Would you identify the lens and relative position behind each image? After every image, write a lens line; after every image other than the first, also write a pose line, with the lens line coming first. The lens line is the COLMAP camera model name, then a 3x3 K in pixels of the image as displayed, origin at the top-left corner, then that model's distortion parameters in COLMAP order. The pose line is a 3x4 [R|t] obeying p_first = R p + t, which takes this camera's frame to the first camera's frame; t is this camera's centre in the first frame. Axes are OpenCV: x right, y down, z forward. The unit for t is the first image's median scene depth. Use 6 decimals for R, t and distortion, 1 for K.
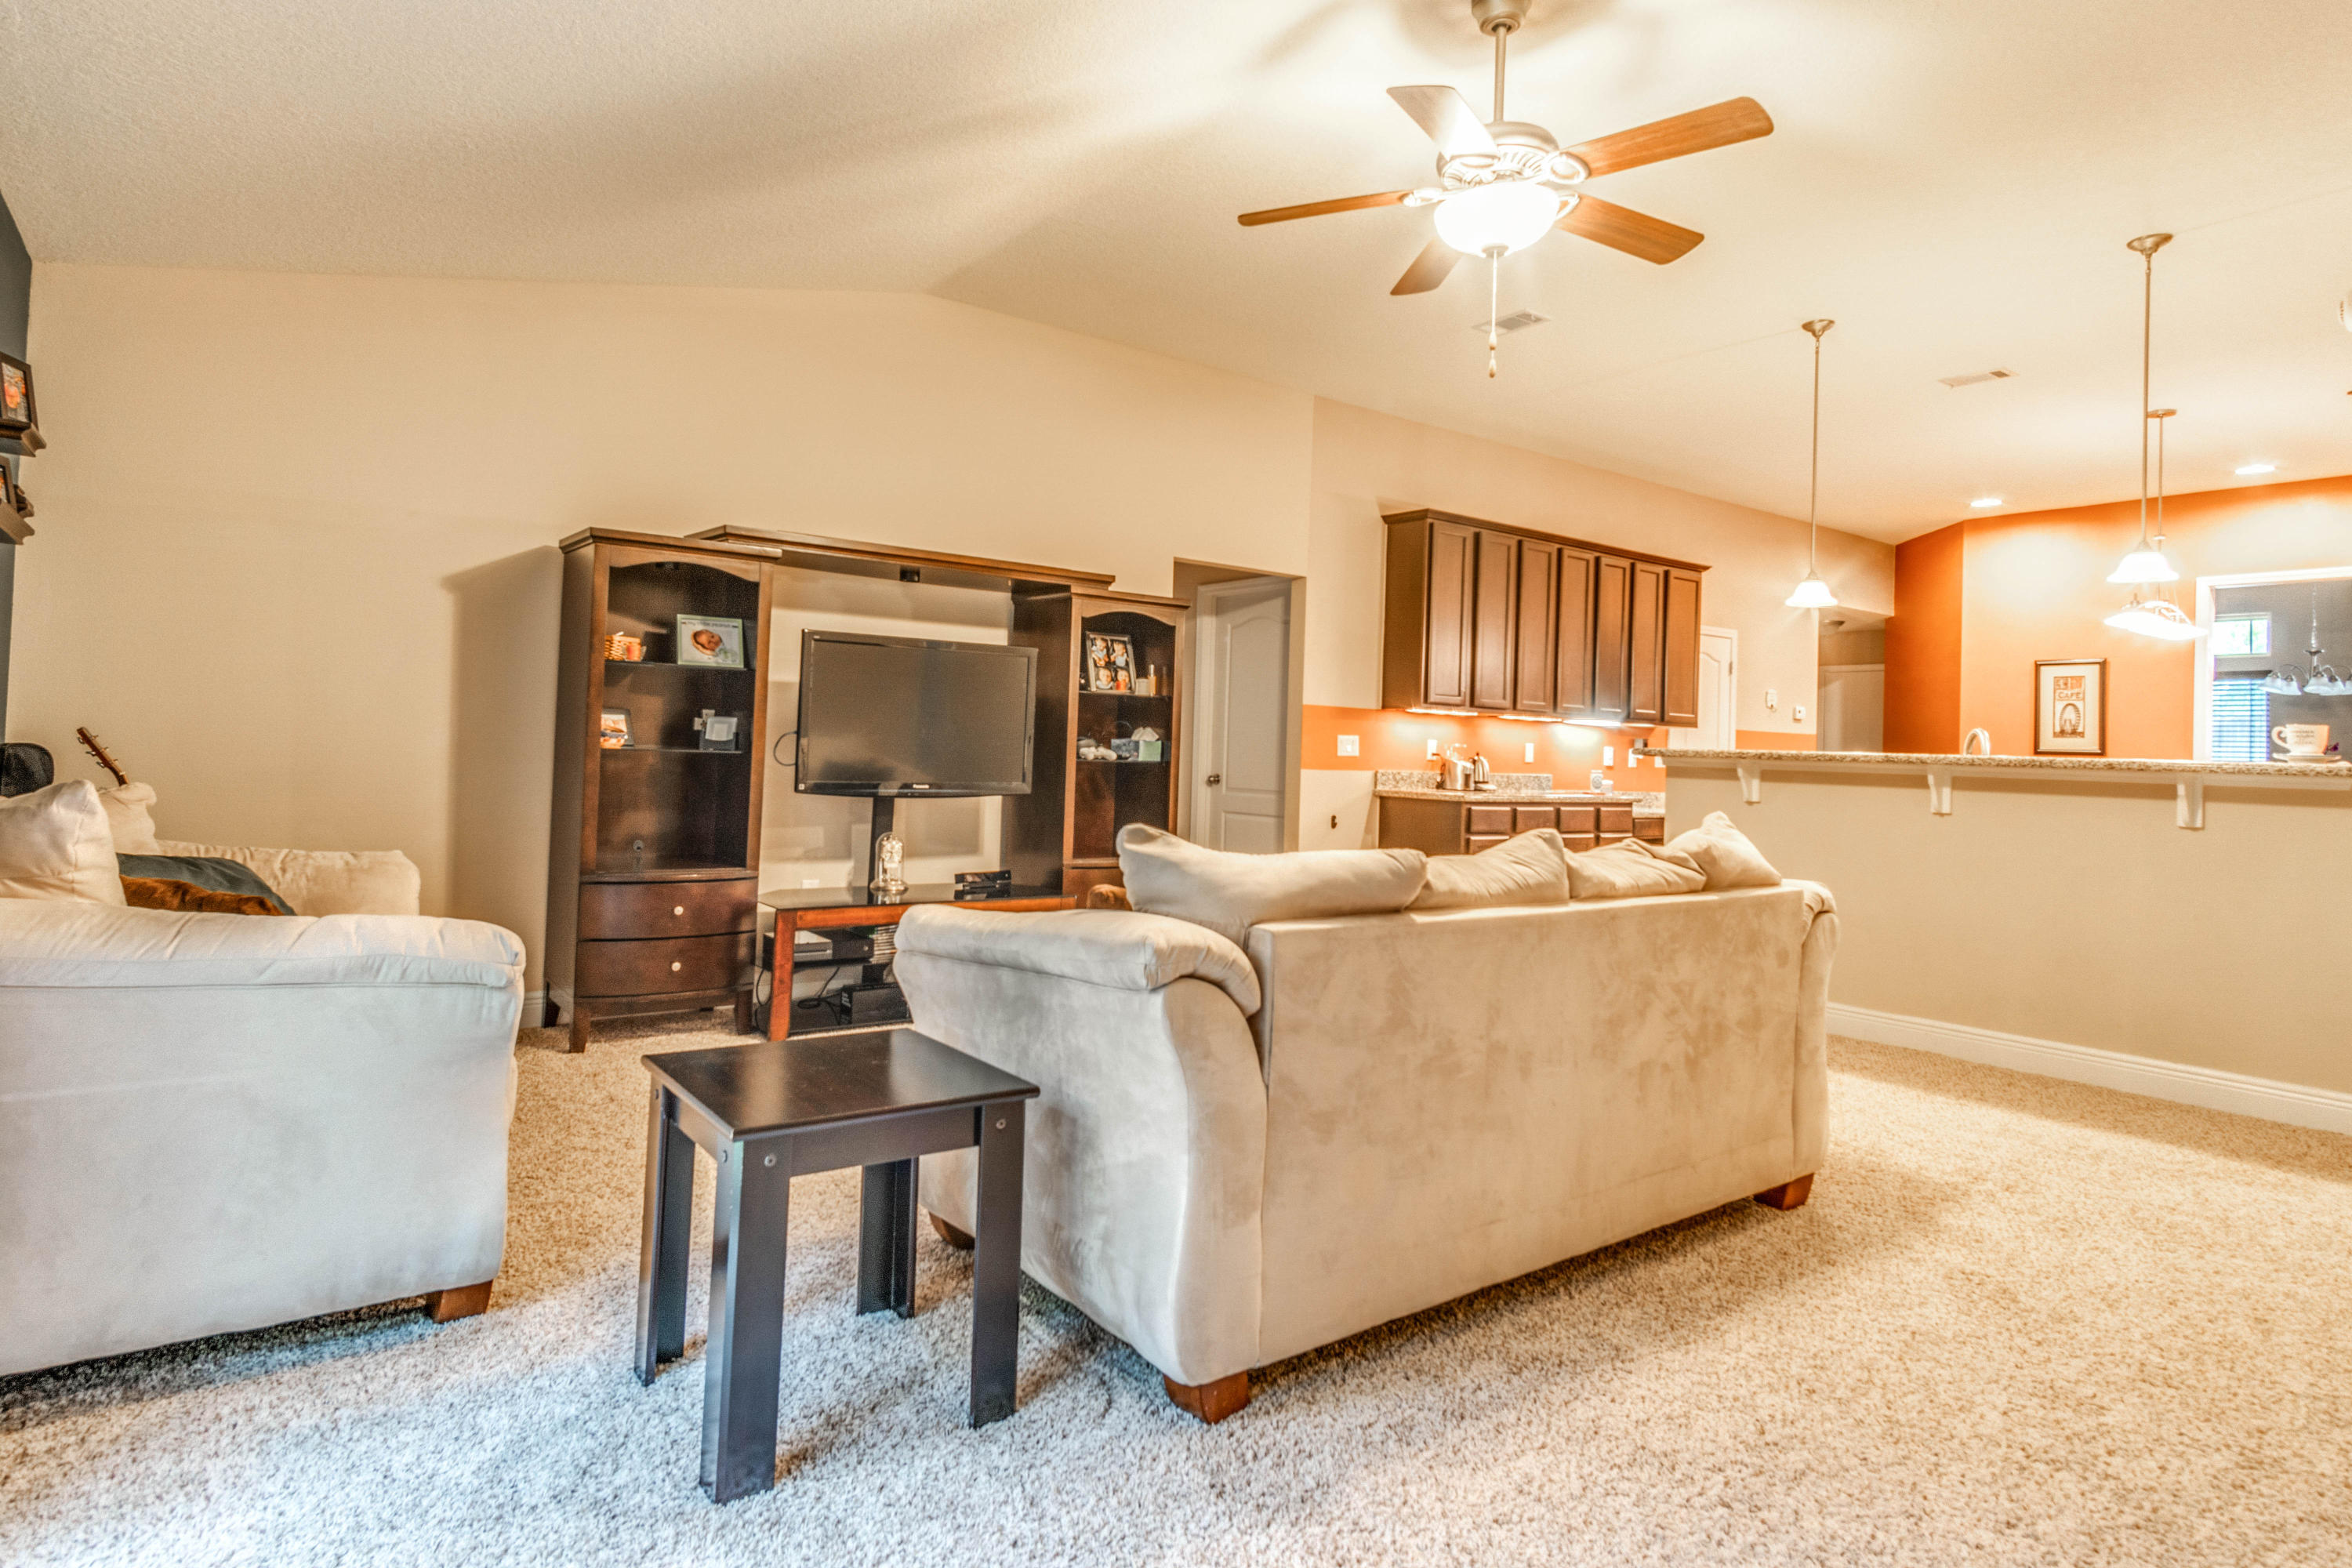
lens RADIAL K [[1274.5, 0, 1144.7], [0, 1274.5, 721.9], [0, 0, 1]] dist [0.003982, 0.001644]
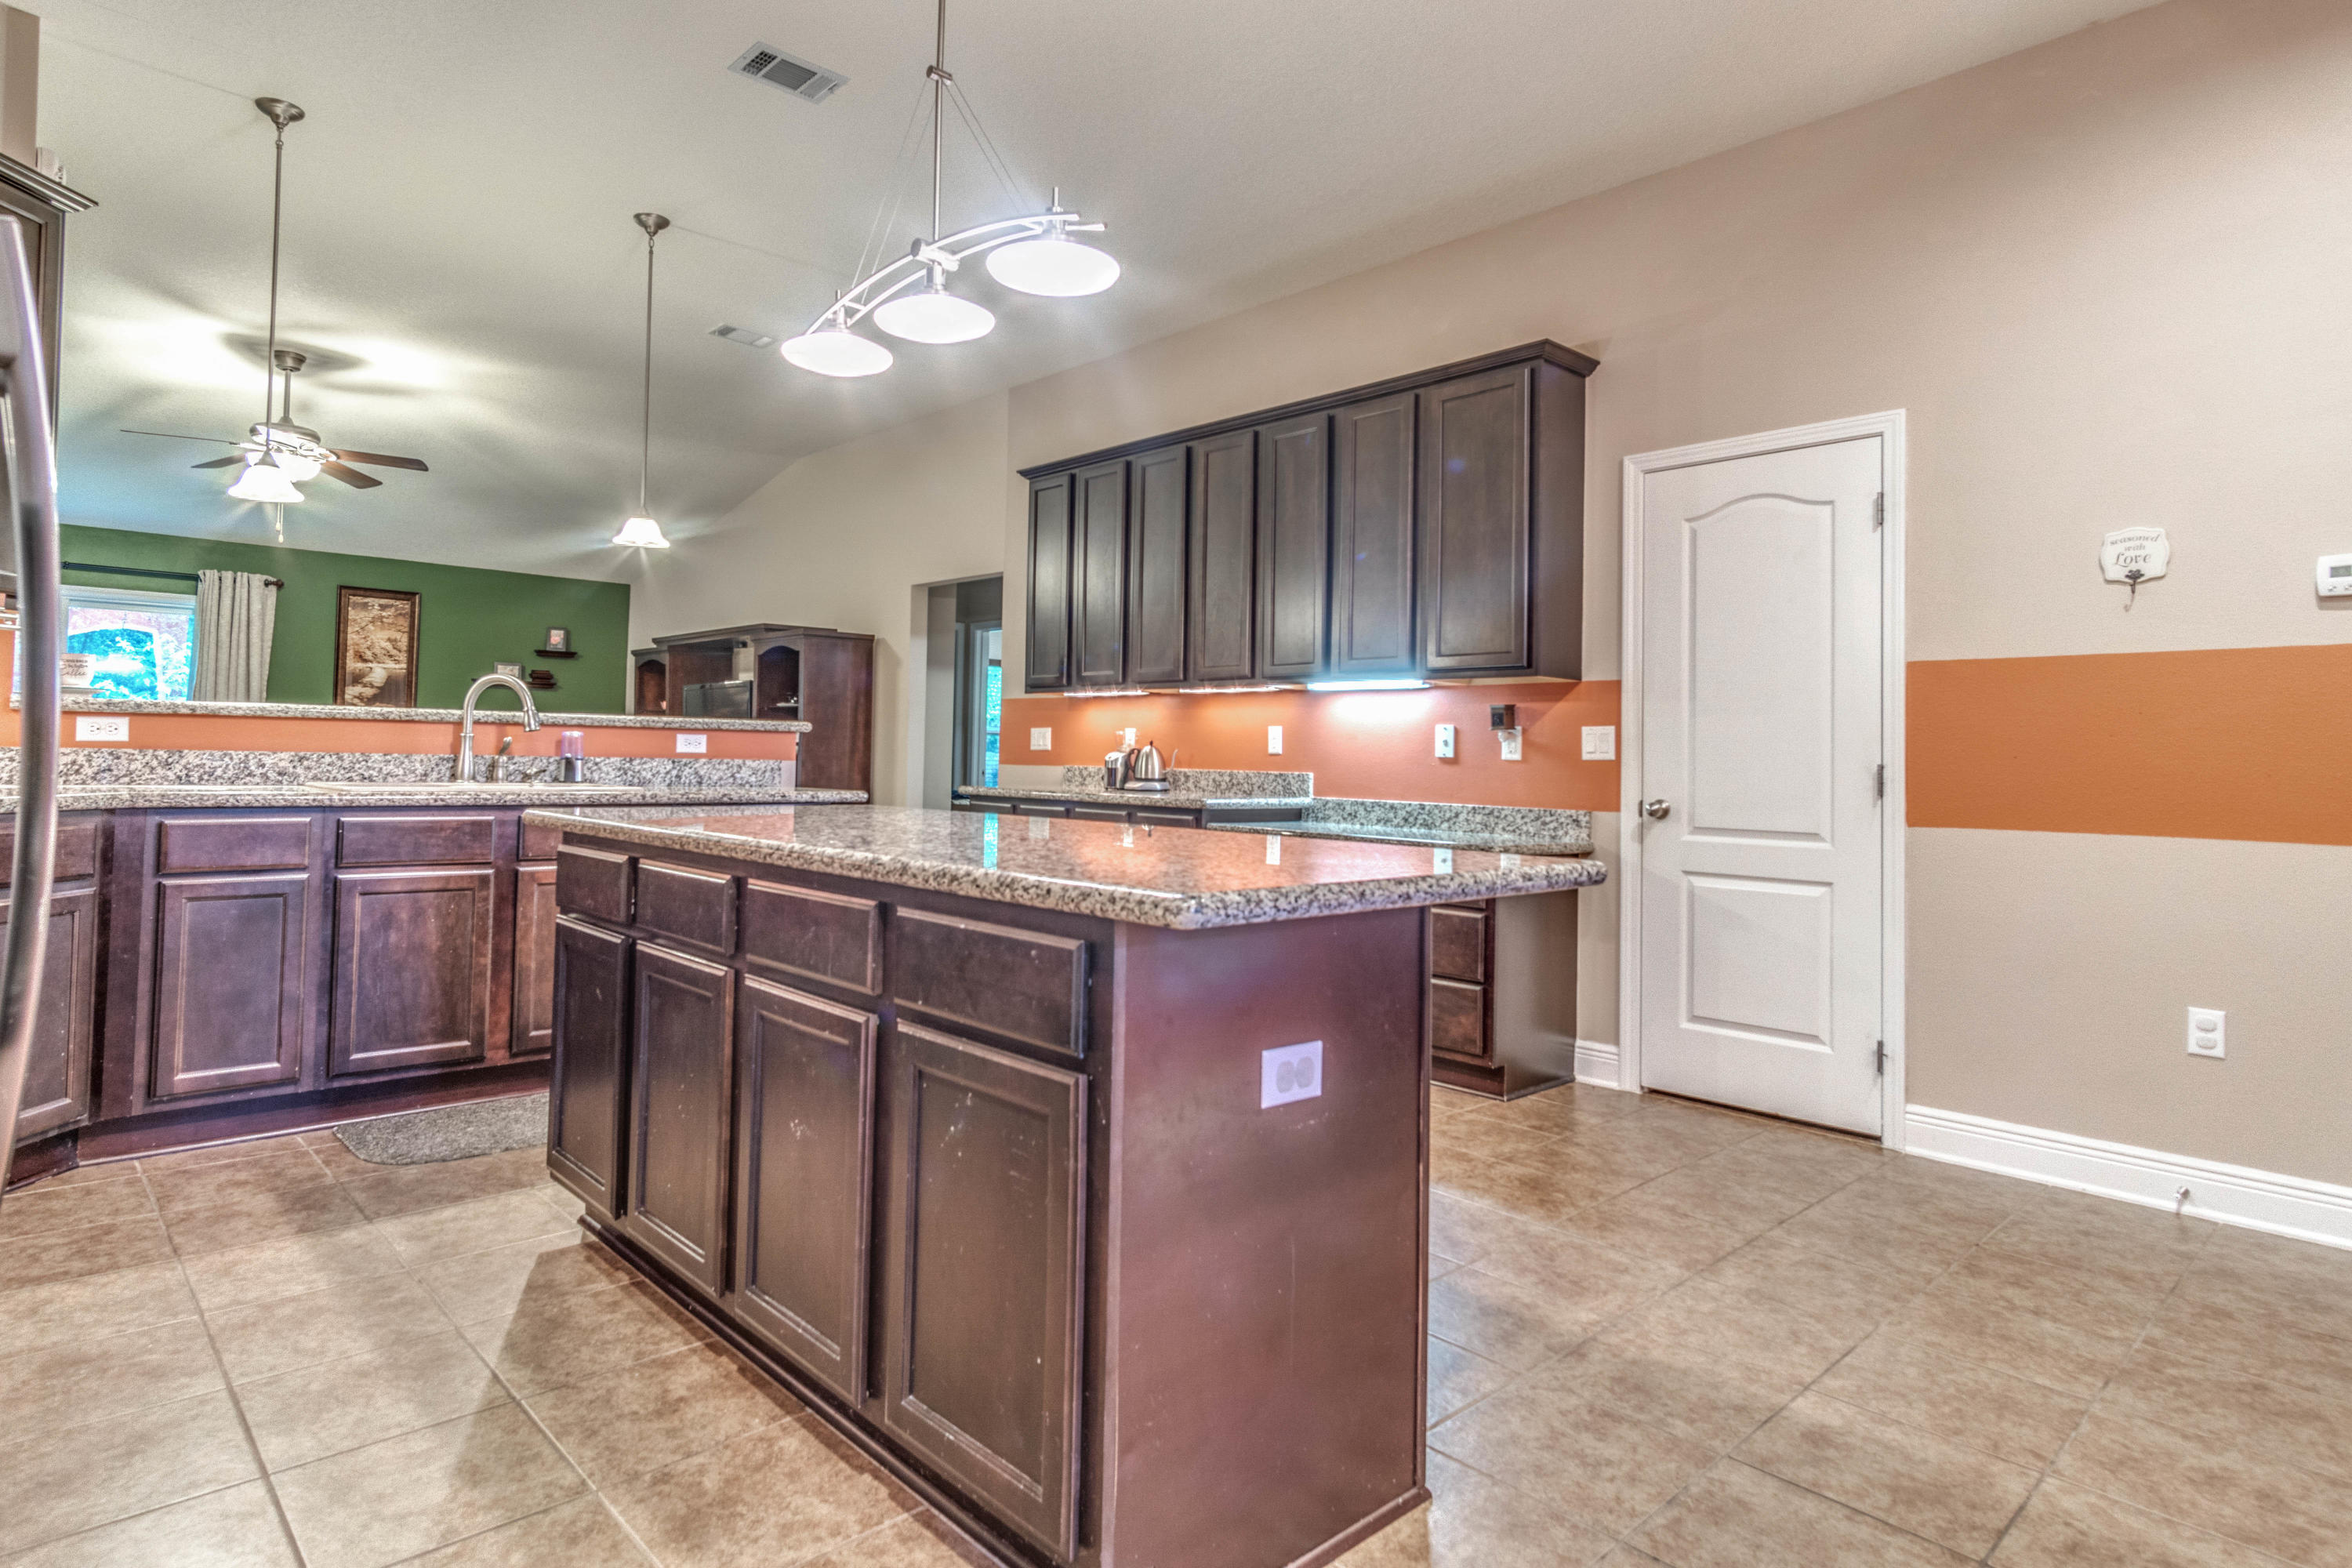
lens RADIAL K [[1257.3, 0, 1119.7], [0, 1257.3, 720.9], [0, 0, 1]] dist [0.001341, 0.001966]
pose [[0.115179, -0.063754, -0.991297, 1.020161], [0.000689, 0.997943, -0.064101, 0.060843], [0.993344, 0.006700, 0.114986, 0.909281]]
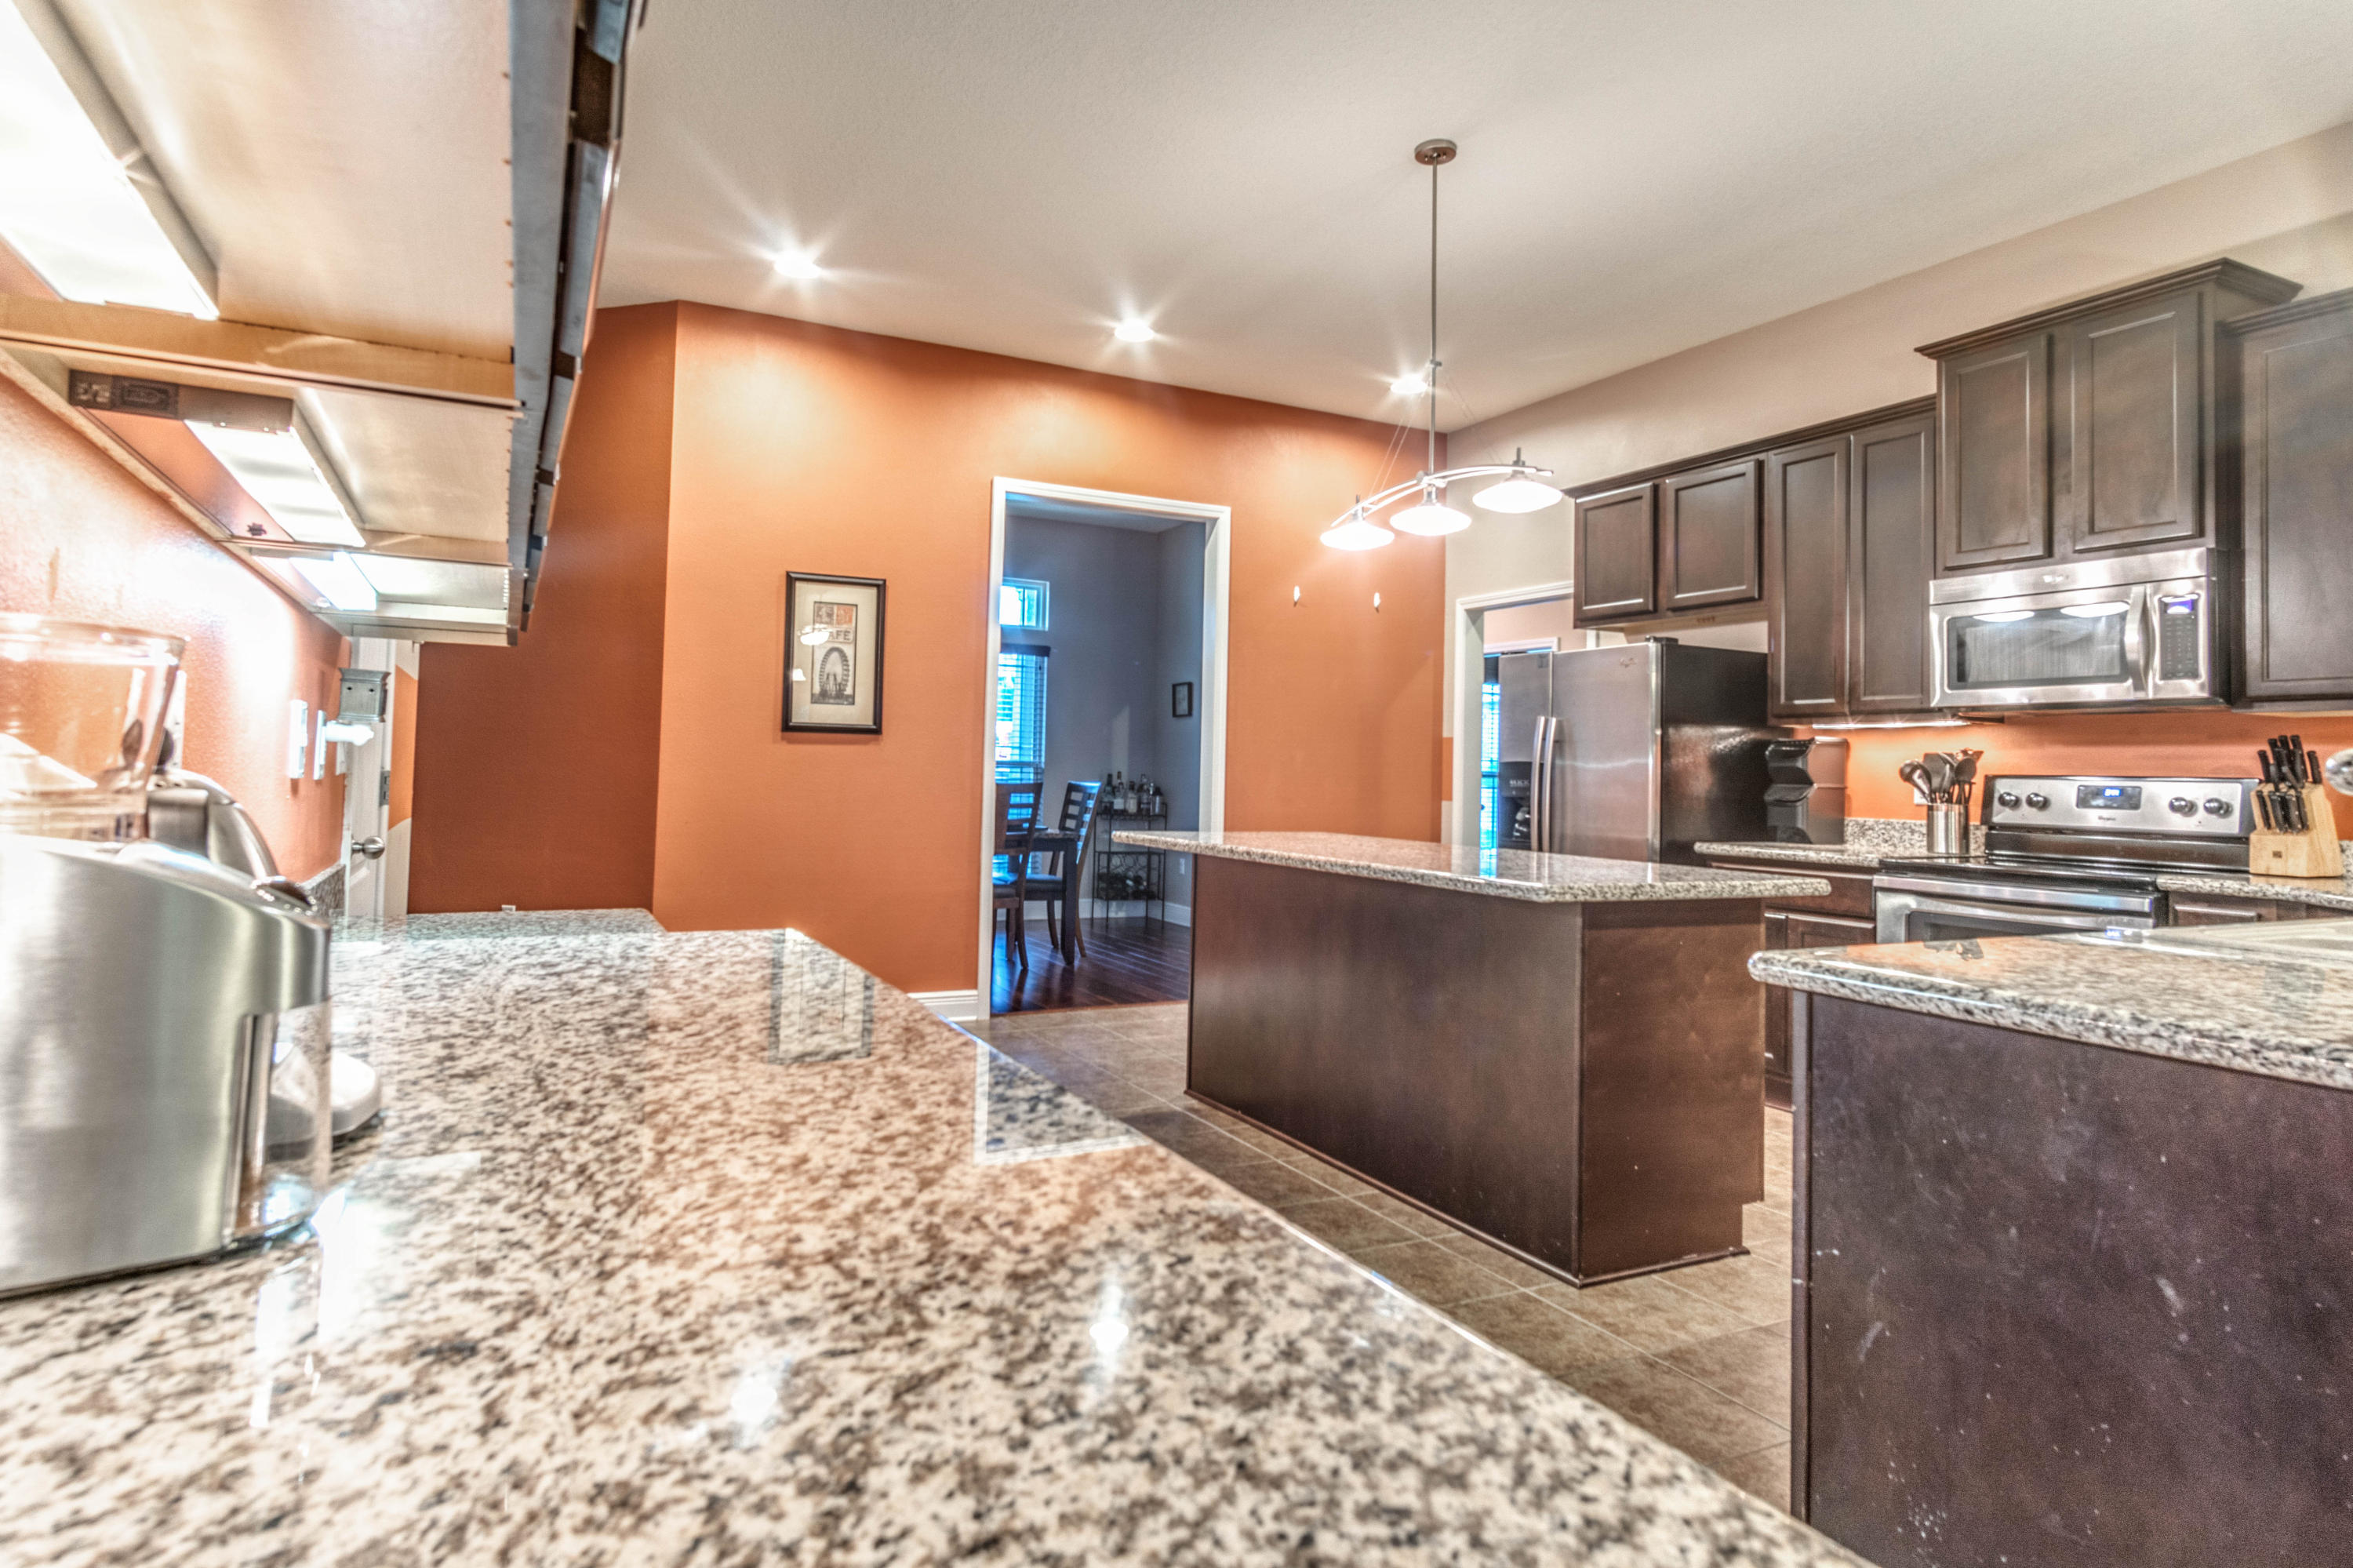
lens RADIAL K [[1257.8, 0, 1120.2], [0, 1257.8, 720.8], [0, 0, 1]] dist [0.001341, 0.001966]
pose [[0.166564, 0.005602, 0.986015, 0.191105], [-0.033759, 0.999430, 0.000025, 0.019403], [-0.985453, -0.033291, 0.166658, 0.933517]]
